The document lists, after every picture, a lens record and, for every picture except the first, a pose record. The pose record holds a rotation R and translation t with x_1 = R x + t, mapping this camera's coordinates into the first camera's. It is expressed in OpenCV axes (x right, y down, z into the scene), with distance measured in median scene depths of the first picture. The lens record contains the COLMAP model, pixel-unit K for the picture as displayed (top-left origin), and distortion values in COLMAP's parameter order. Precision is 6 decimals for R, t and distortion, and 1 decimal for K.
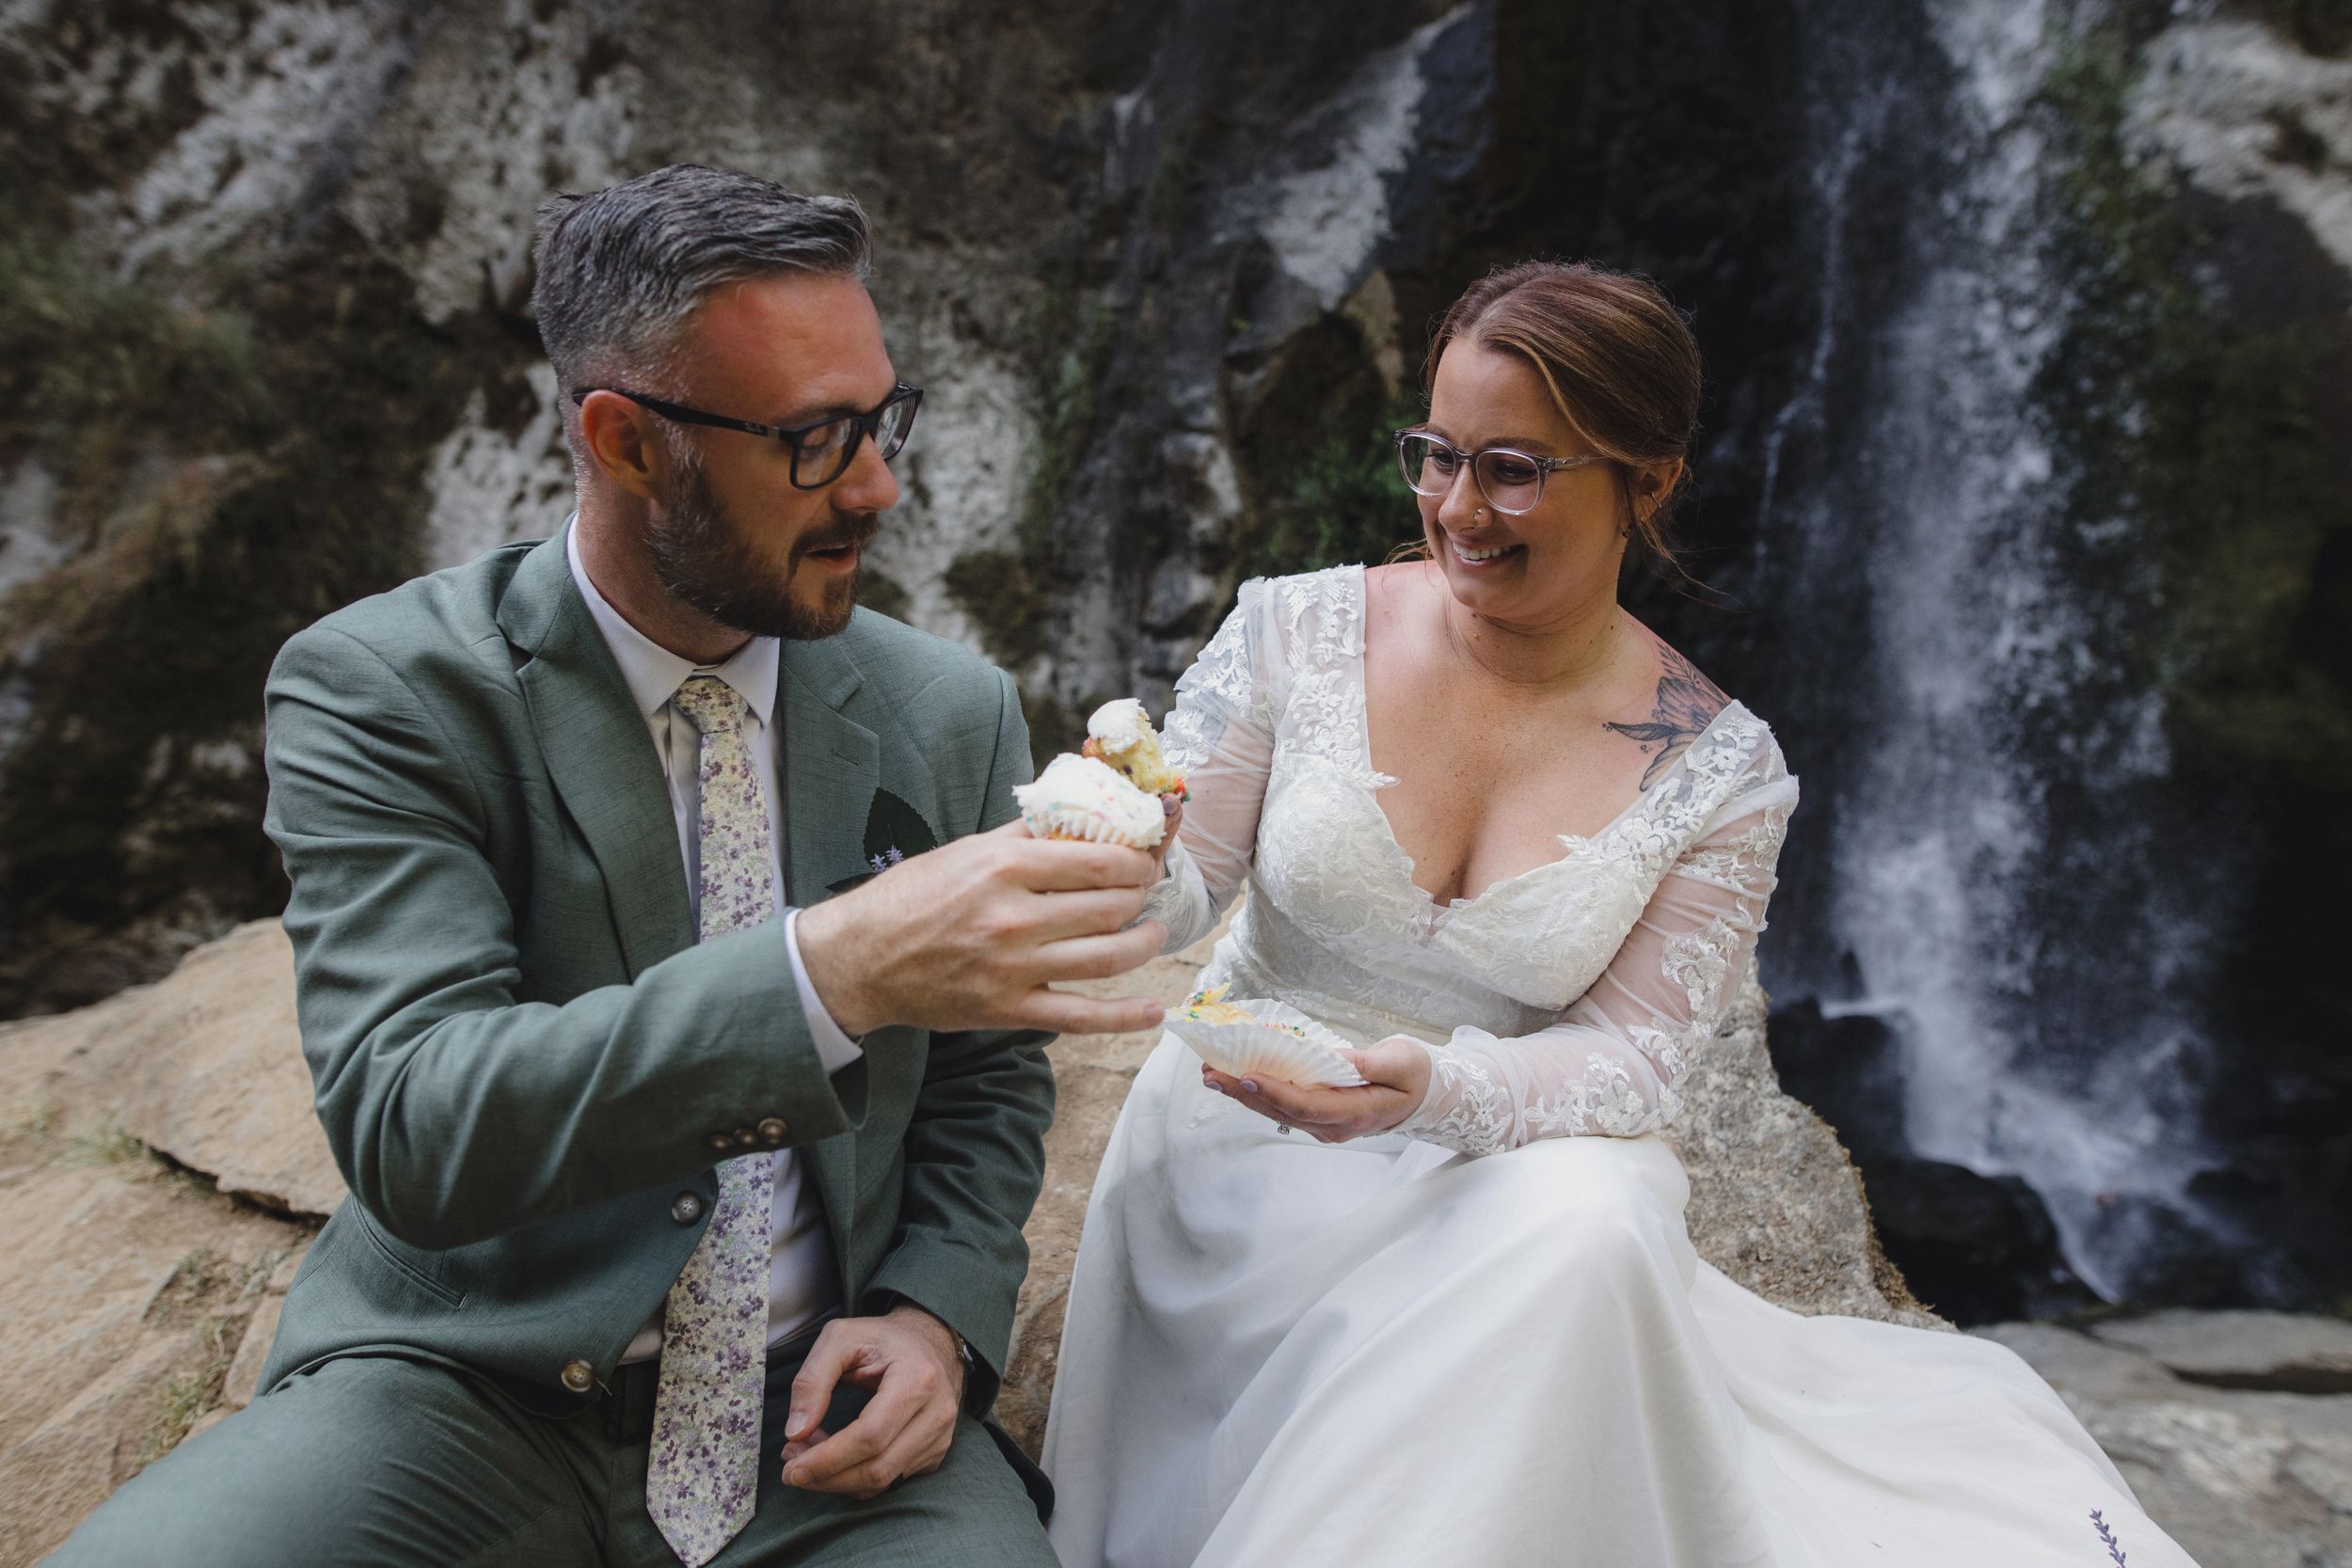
lens RADIAL K [[1710.2, 0, 1161.1], [0, 1710.2, 779.3], [0, 0, 1]] dist [-0.053493, 0.049224]
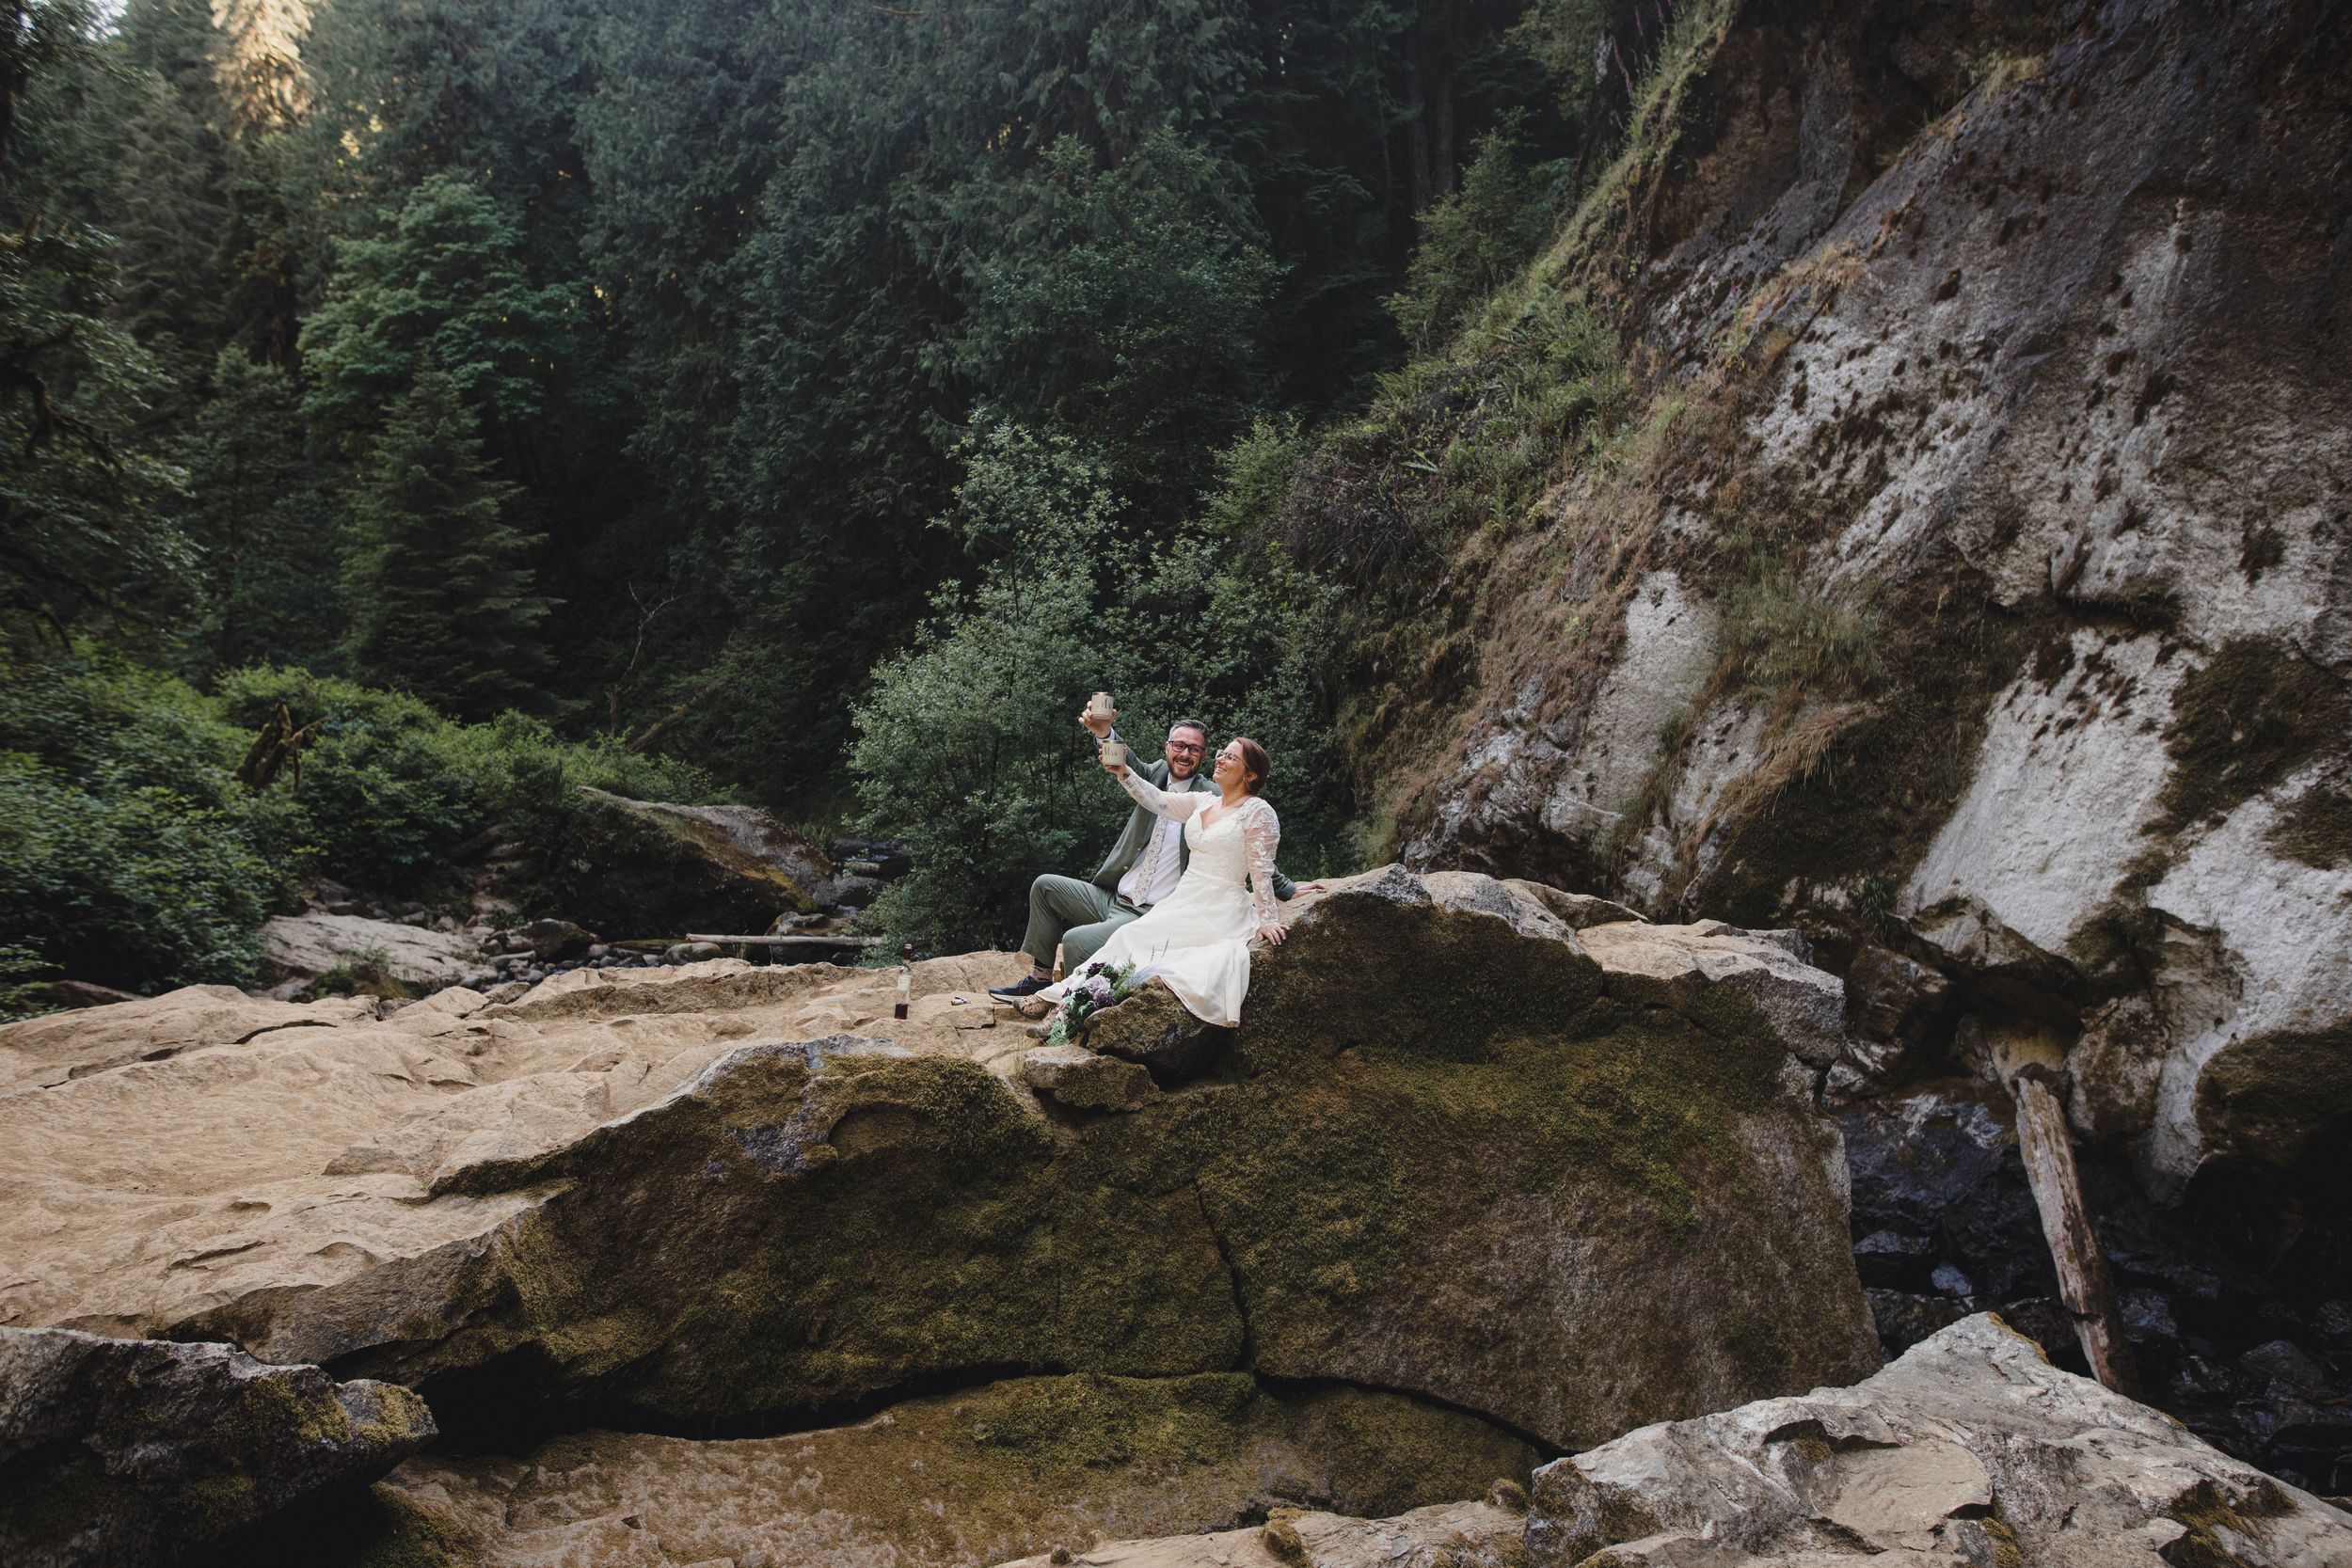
lens RADIAL K [[1677.6, 0, 1182.5], [0, 1677.6, 819.5], [0, 0, 1]] dist [-0.054959, 0.050285]
pose [[0.358743, 0.054510, -0.931843, 0.626768], [-0.134746, 0.990861, 0.006088, -0.010991], [0.923660, 0.123378, 0.362810, -0.108767]]
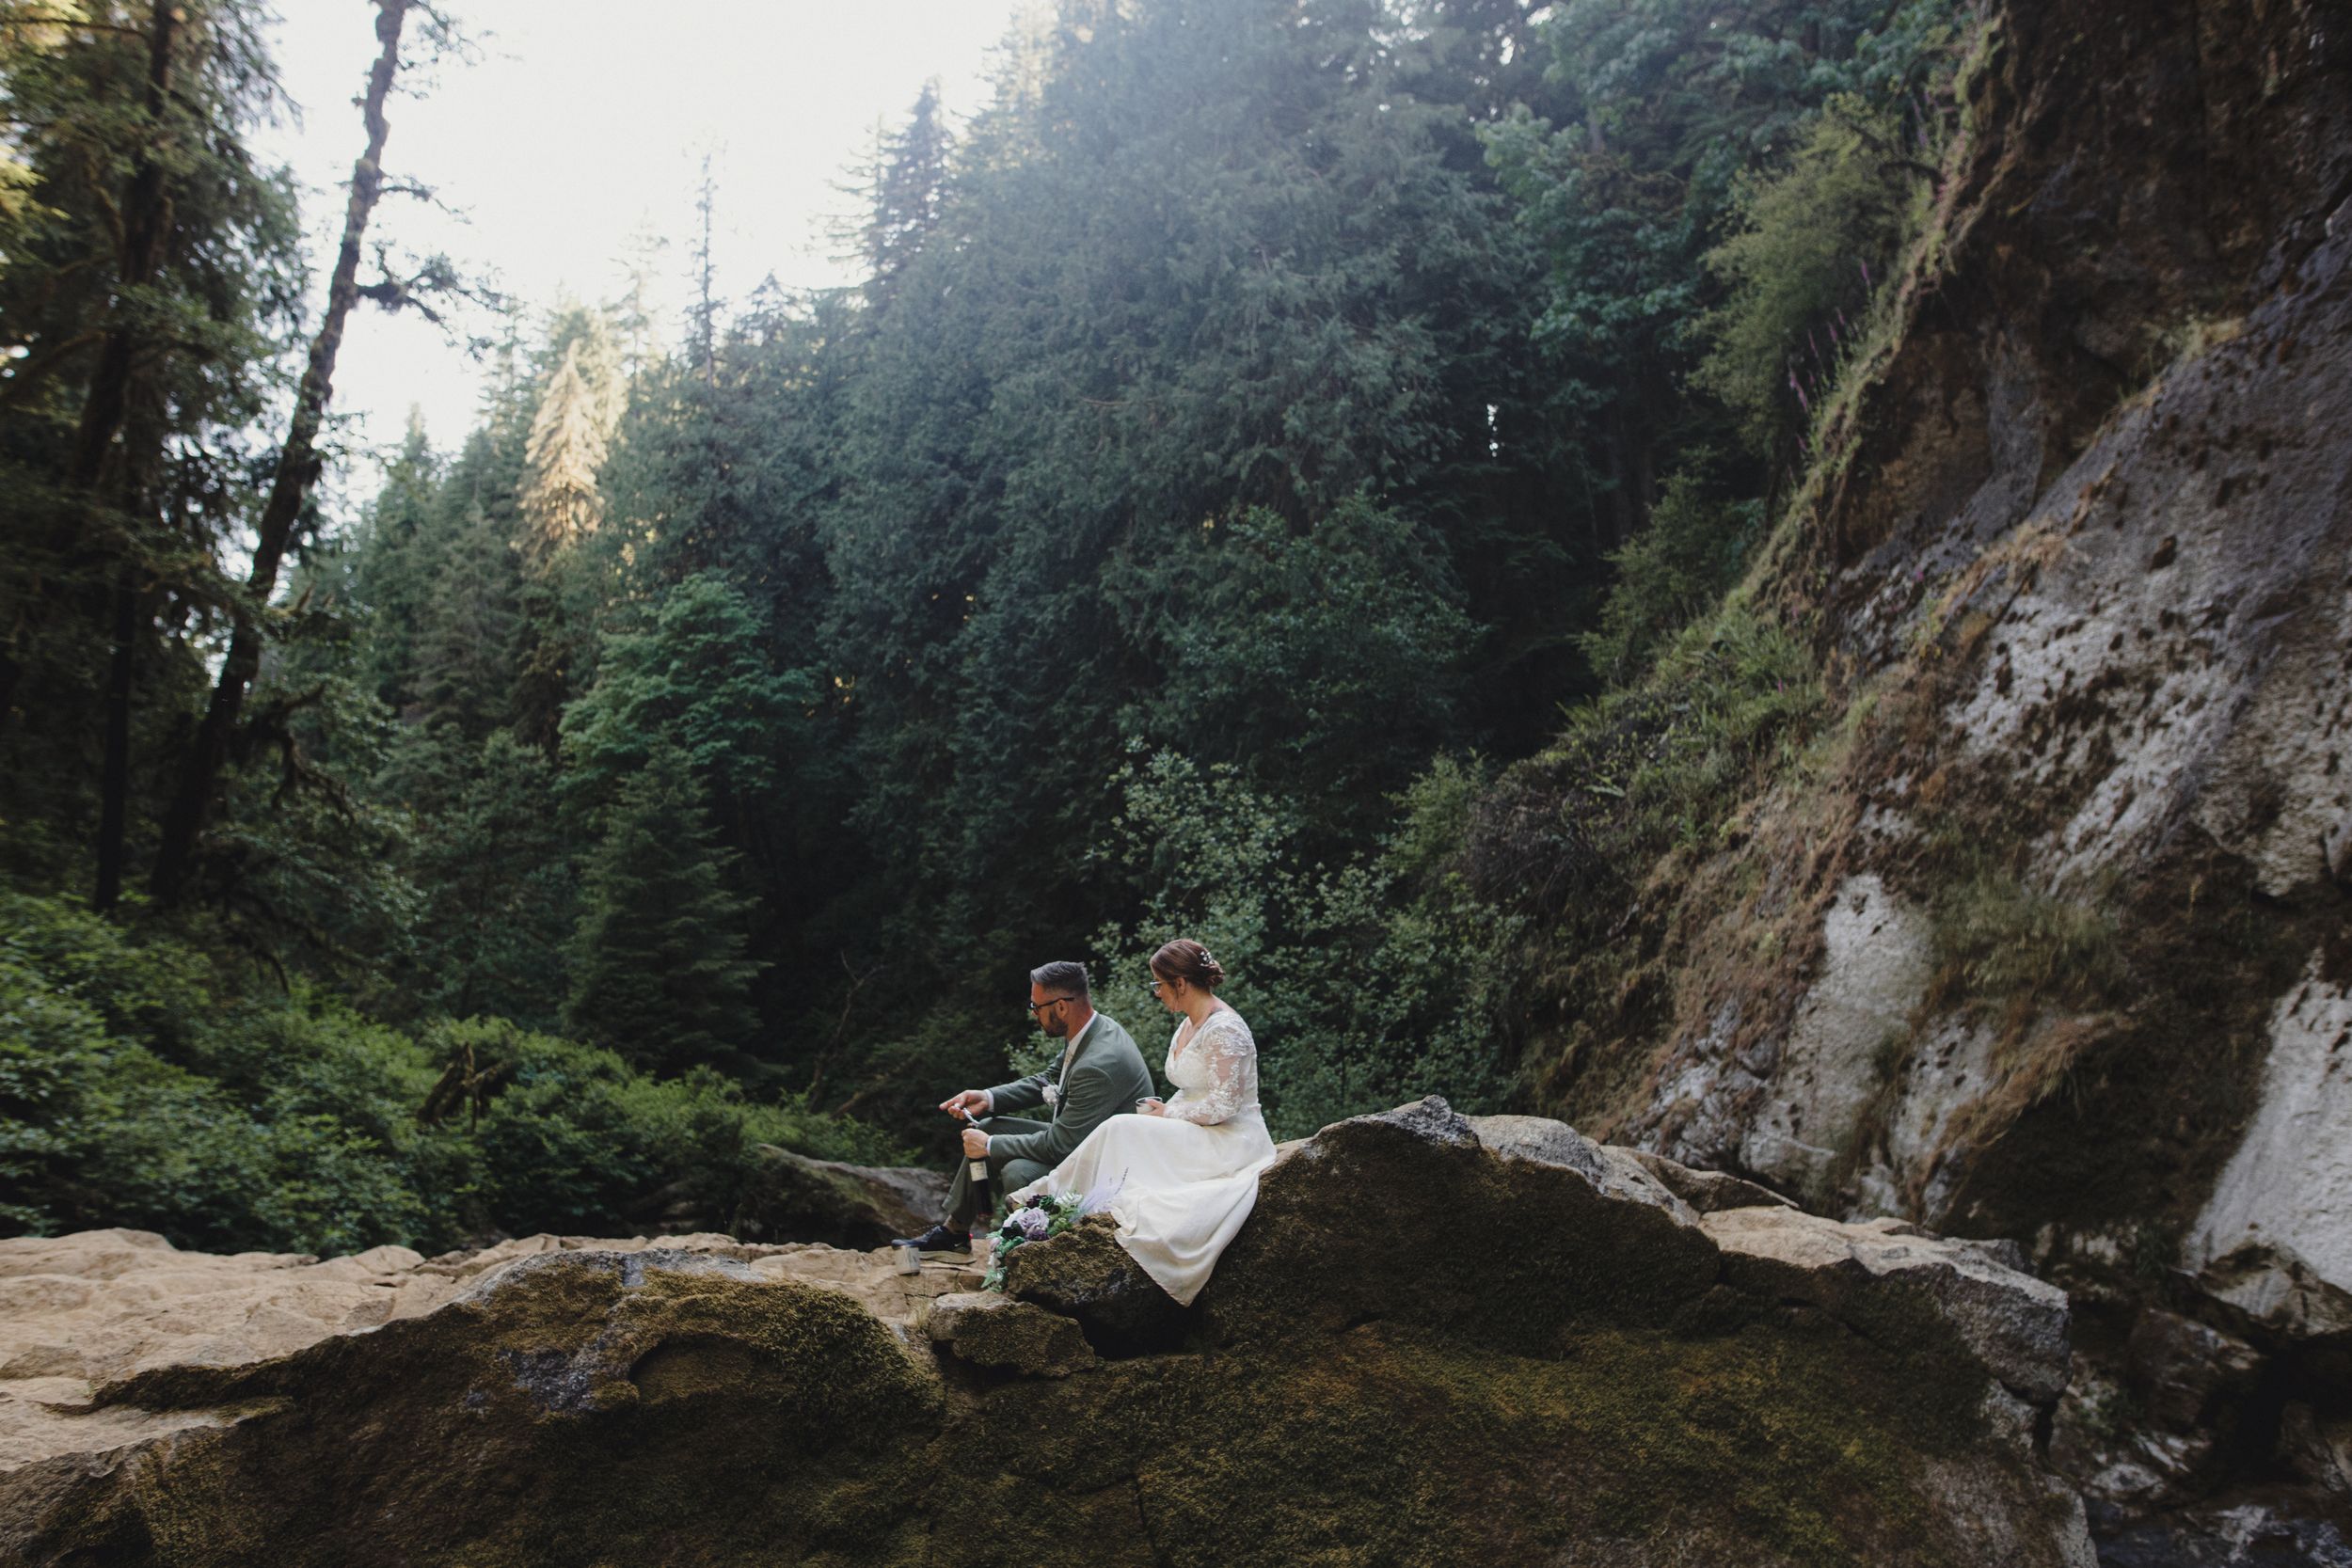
lens RADIAL K [[1710.2, 0, 1161.1], [0, 1710.2, 779.3], [0, 0, 1]] dist [-0.053493, 0.049224]
pose [[0.220047, -0.182022, -0.958357, 0.563203], [-0.155192, 0.963392, -0.218611, 0.034156], [0.963065, 0.196834, 0.183744, 0.006908]]
